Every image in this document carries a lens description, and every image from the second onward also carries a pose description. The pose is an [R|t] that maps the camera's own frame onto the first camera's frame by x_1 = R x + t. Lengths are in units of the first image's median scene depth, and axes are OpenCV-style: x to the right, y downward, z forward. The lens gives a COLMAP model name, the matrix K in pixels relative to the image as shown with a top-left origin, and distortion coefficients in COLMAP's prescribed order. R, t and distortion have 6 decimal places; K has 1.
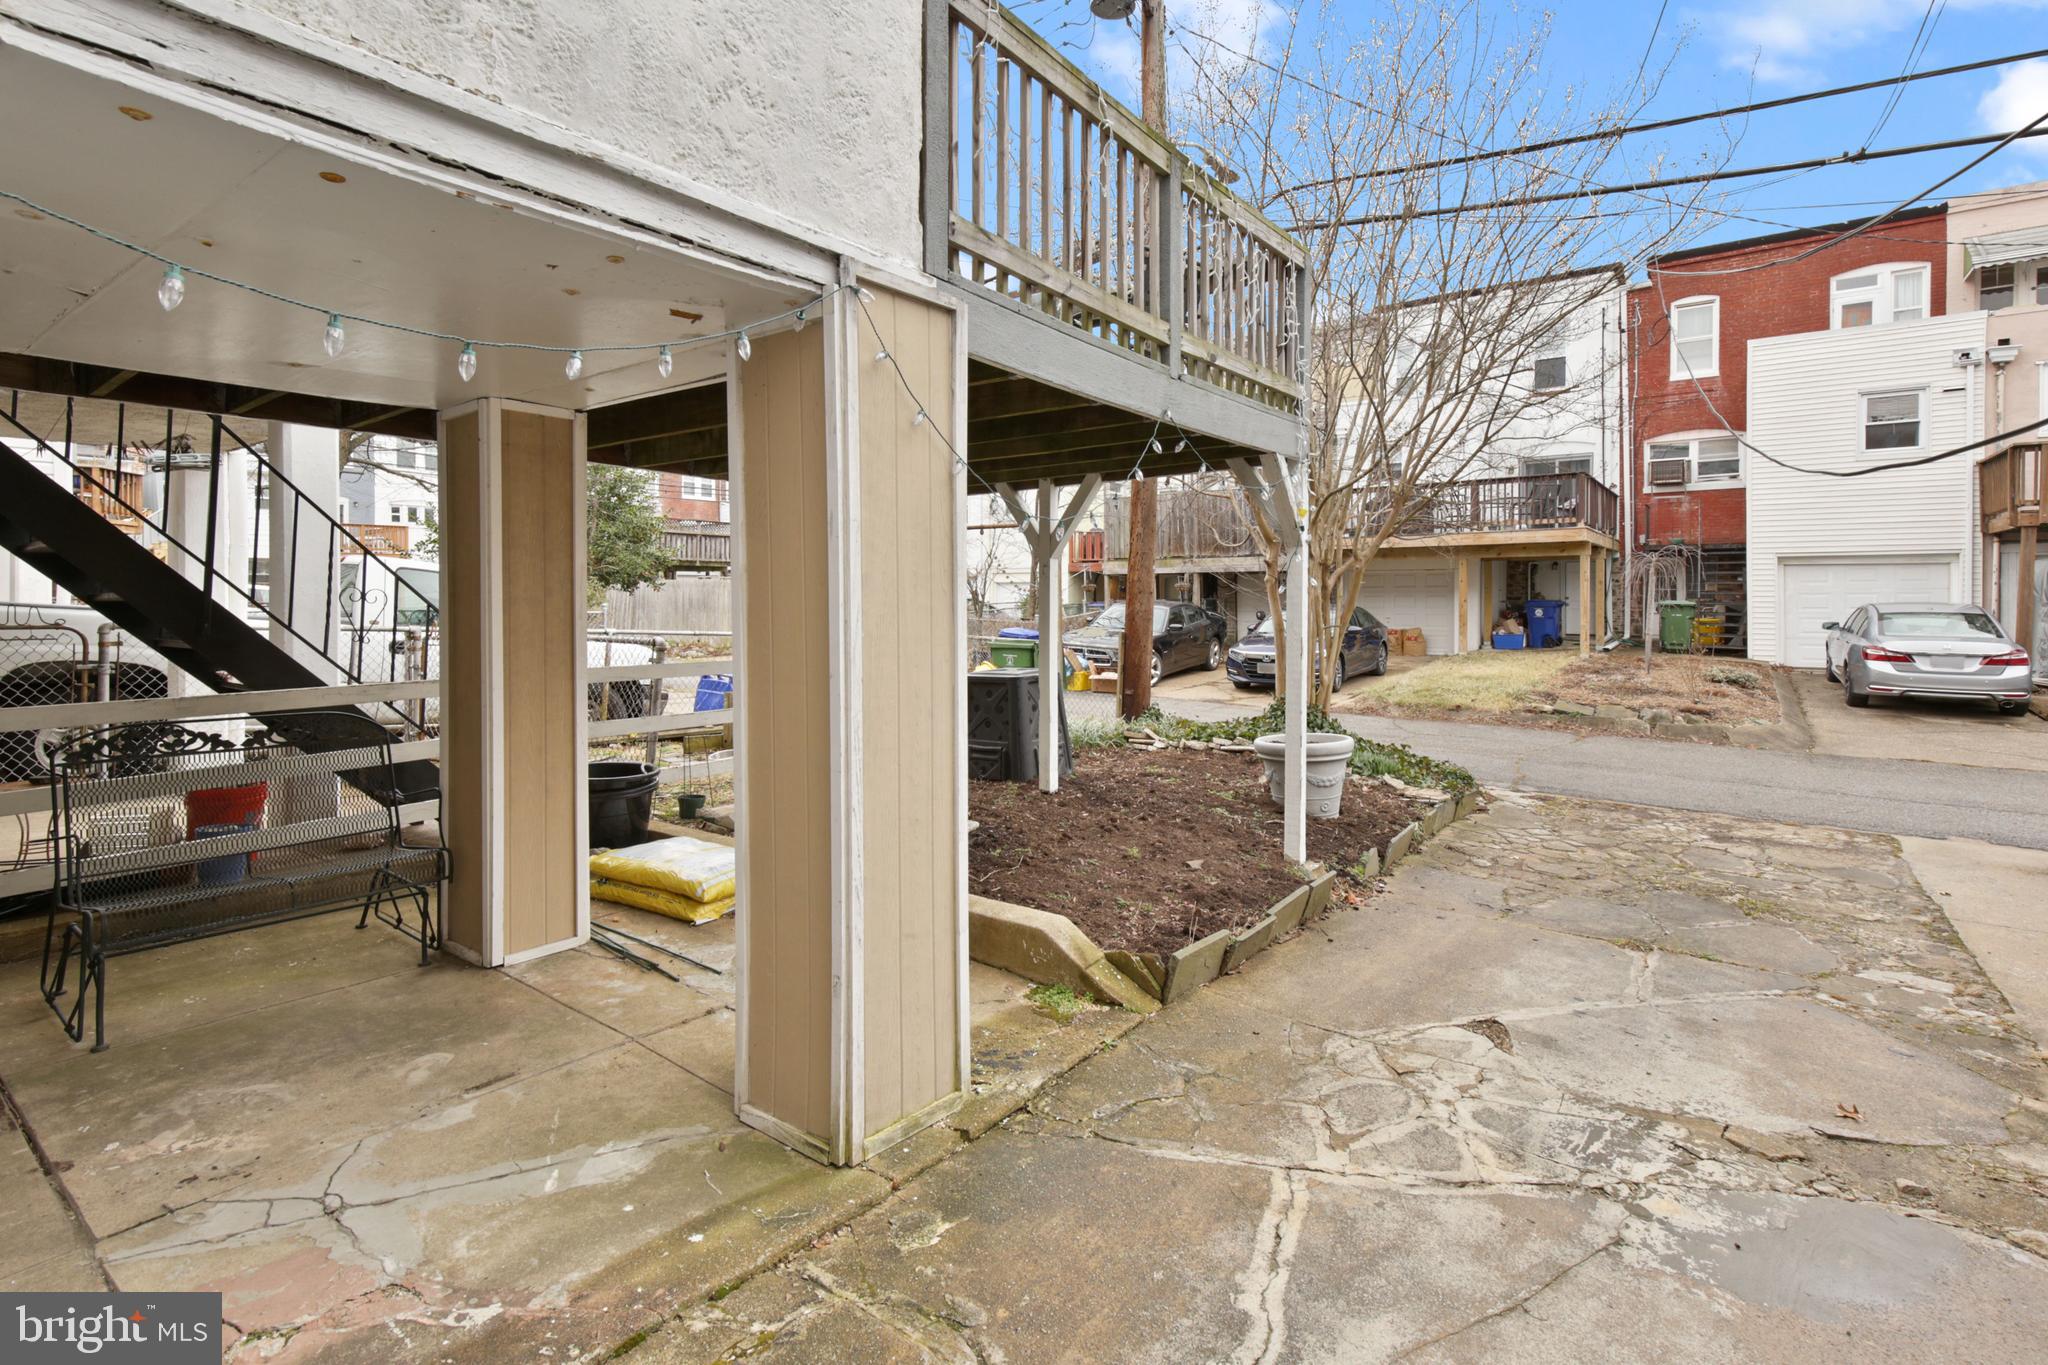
lens RADIAL K [[945.5, 0, 1021.8], [0, 945.5, 604.0], [0, 0, 1]] dist [0.019226, -0.000095]
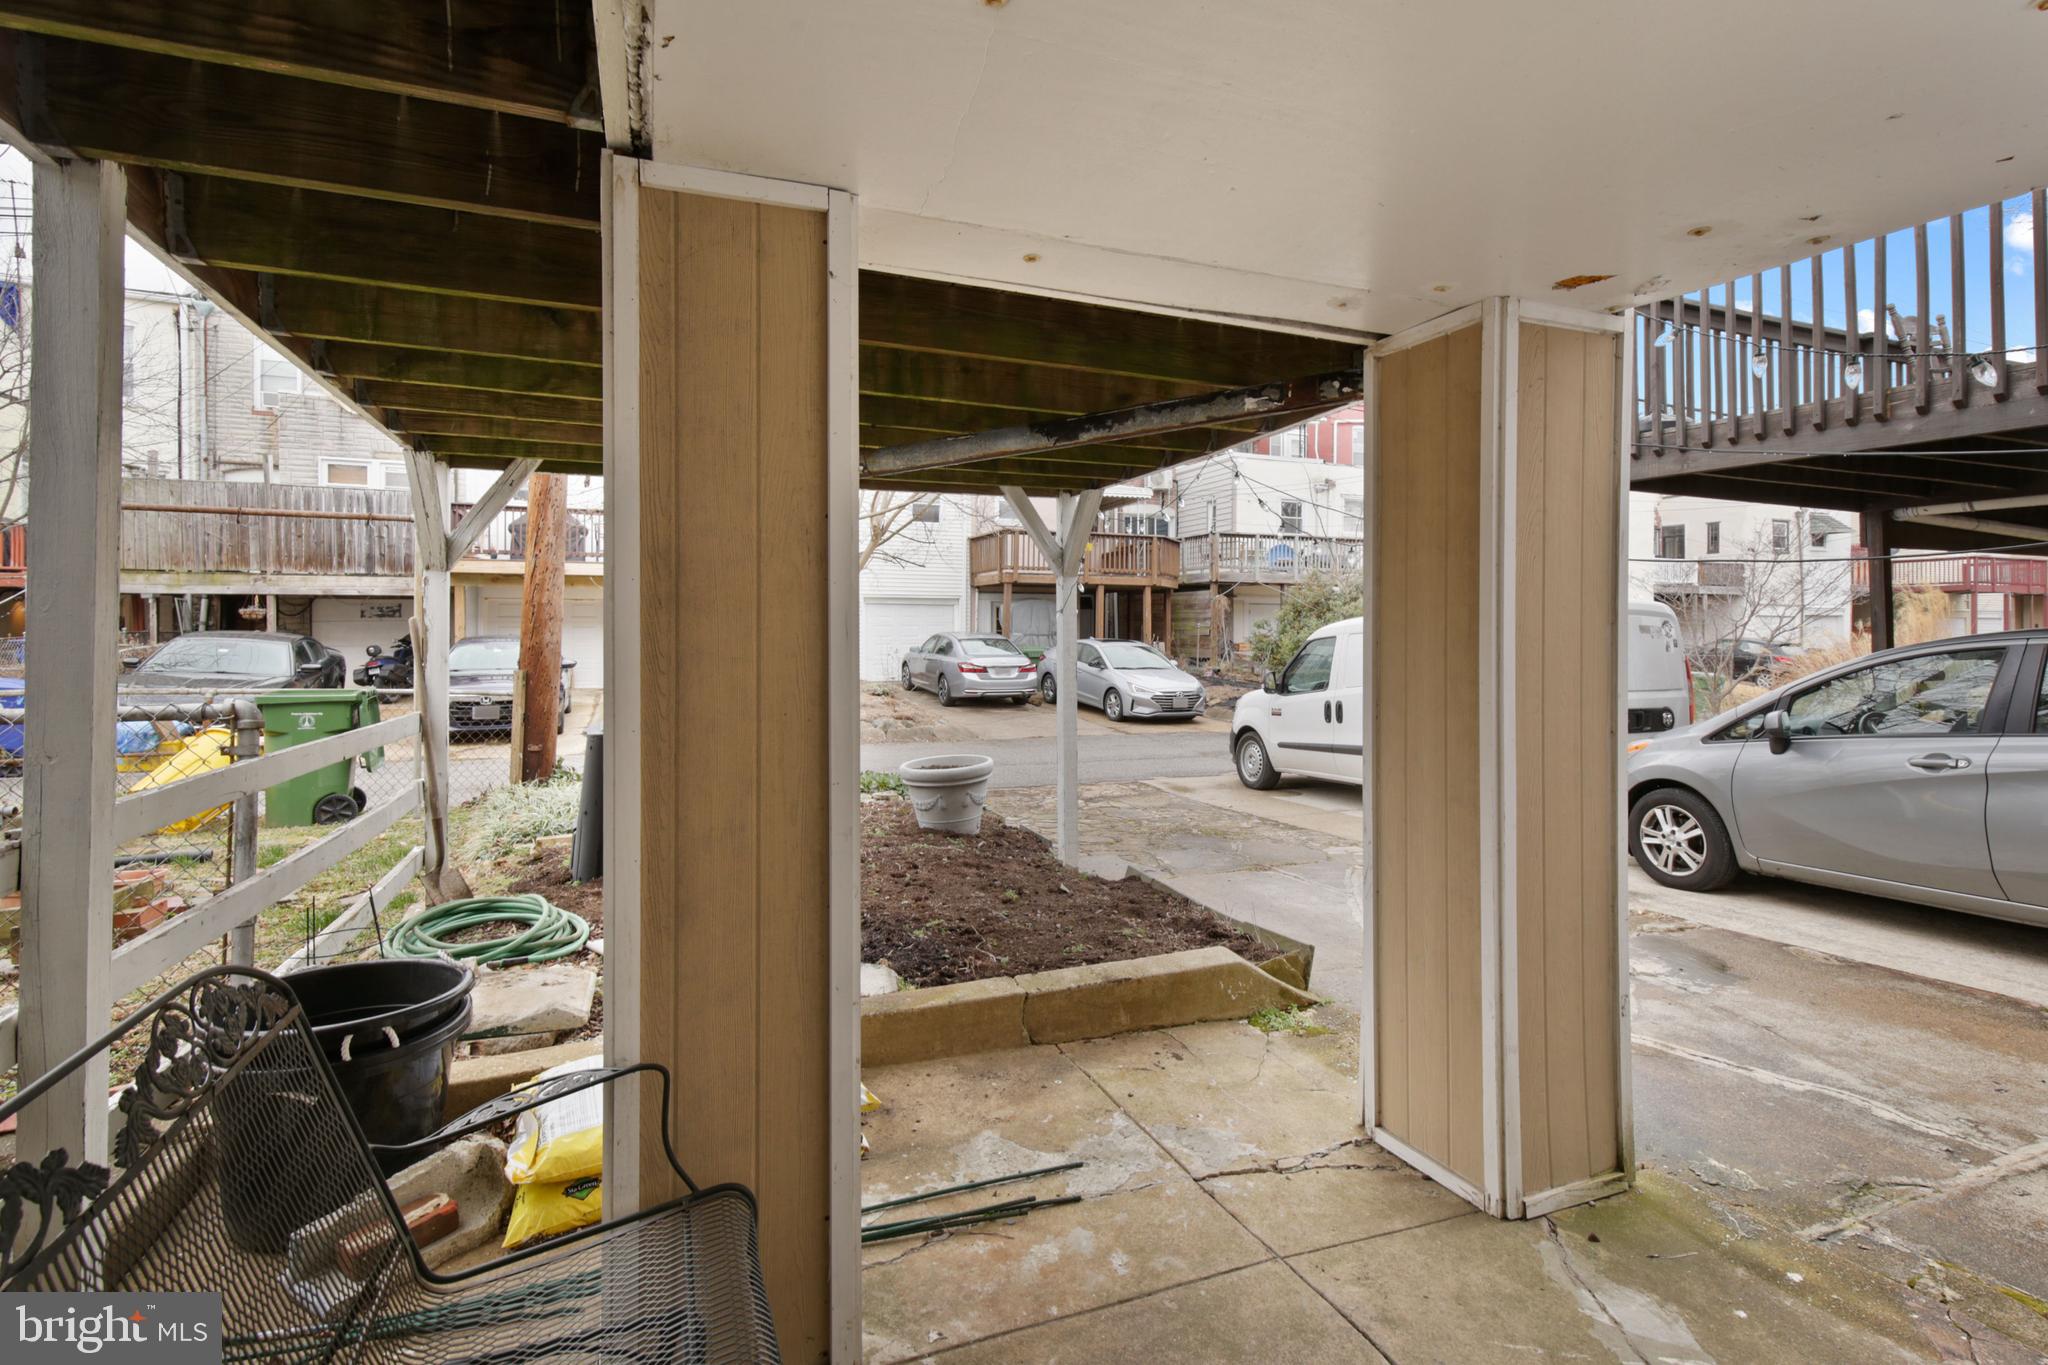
lens RADIAL K [[942.8, 0, 1043.5], [0, 942.8, 632.7], [0, 0, 1]] dist [0.029088, -0.009744]
pose [[0.527298, -0.001685, 0.849679, -0.921374], [0.004610, 0.999989, -0.000878, 0.006654], [-0.849668, 0.004380, 0.527300, 0.666325]]
